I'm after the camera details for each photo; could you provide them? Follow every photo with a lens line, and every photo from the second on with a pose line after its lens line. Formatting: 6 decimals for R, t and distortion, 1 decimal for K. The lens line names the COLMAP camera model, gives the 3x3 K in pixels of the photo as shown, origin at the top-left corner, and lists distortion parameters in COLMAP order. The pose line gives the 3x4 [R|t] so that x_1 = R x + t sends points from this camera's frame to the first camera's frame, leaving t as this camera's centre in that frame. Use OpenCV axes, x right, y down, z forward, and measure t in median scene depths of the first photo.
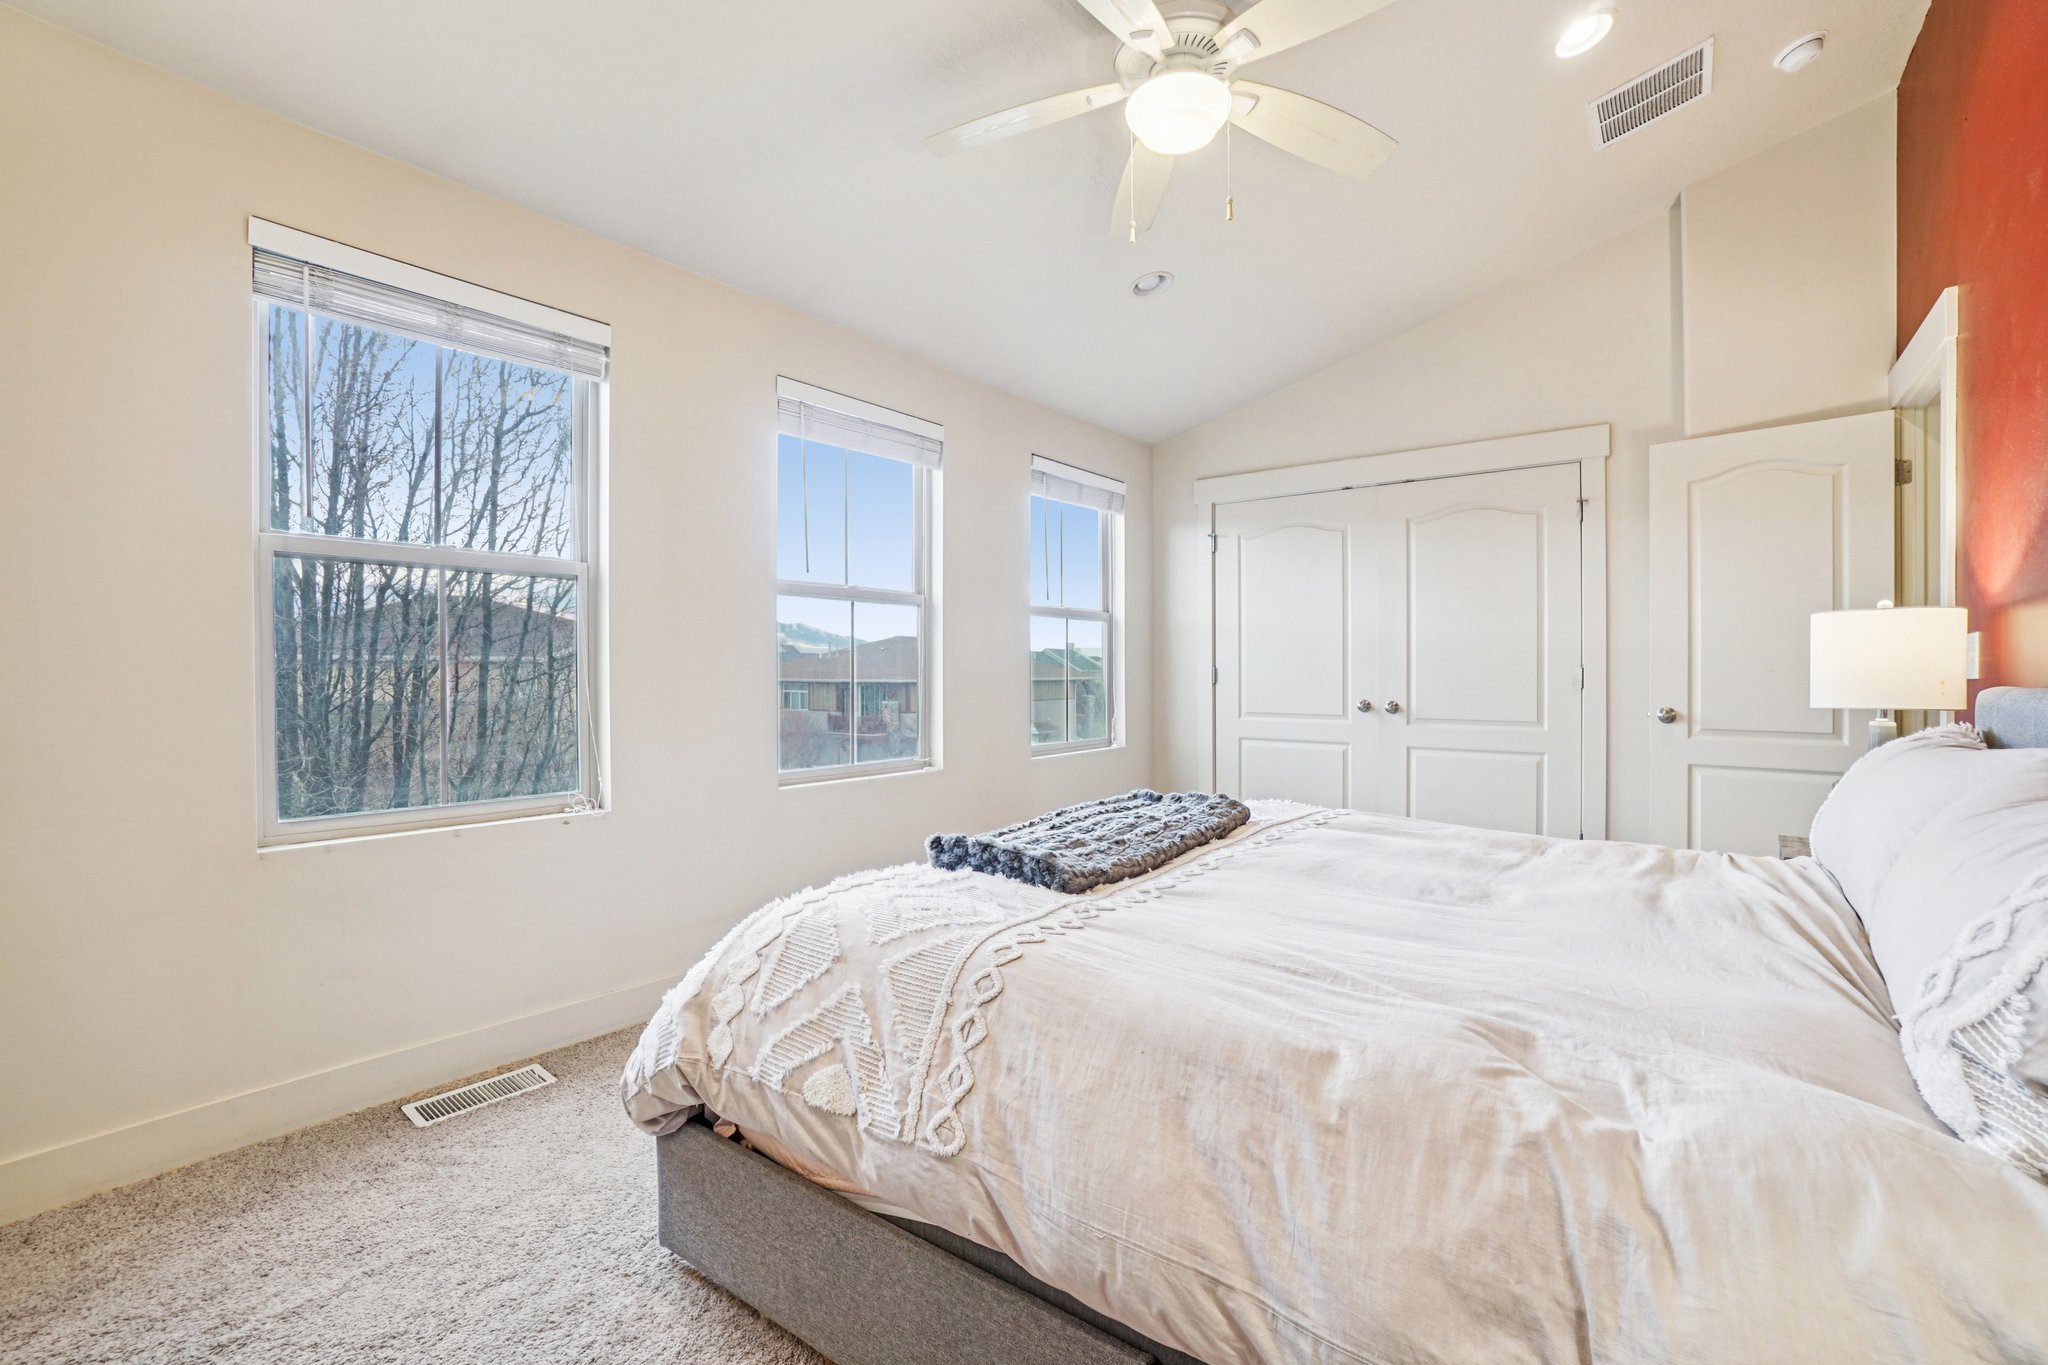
lens RADIAL K [[897.5, 0, 1022.0], [0, 897.5, 663.7], [0, 0, 1]] dist [-0.034760, -0.000001]
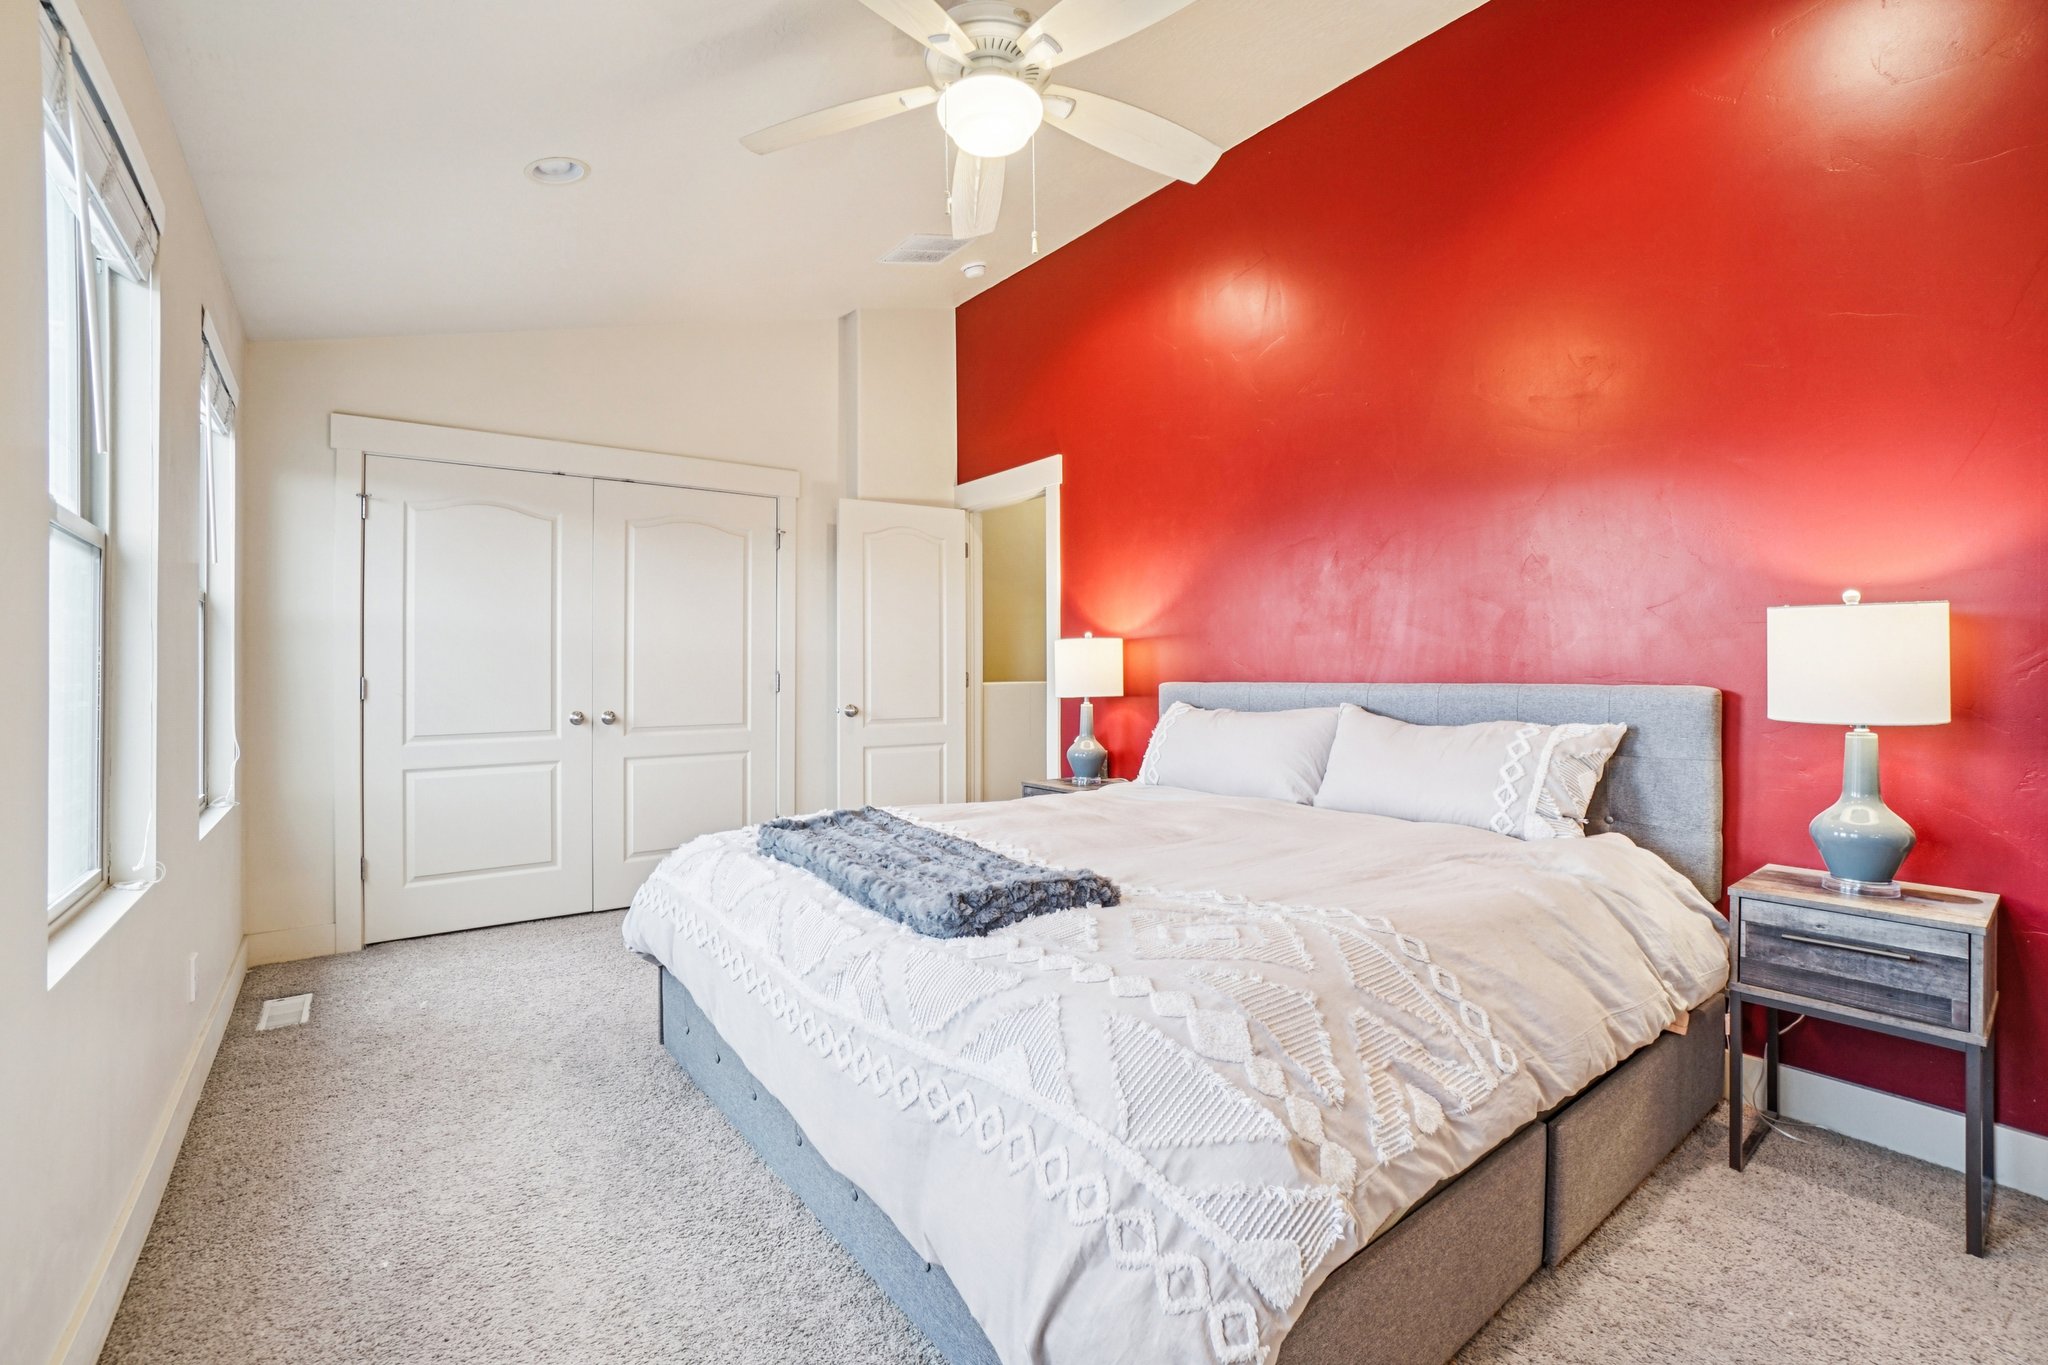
lens RADIAL K [[897.5, 0, 1022.0], [0, 897.5, 663.7], [0, 0, 1]] dist [-0.034760, -0.000001]
pose [[0.258614, 0.000671, 0.965981, -0.394653], [0.001729, 0.999998, -0.001158, -0.006632], [-0.965979, 0.001970, 0.258612, 0.355148]]
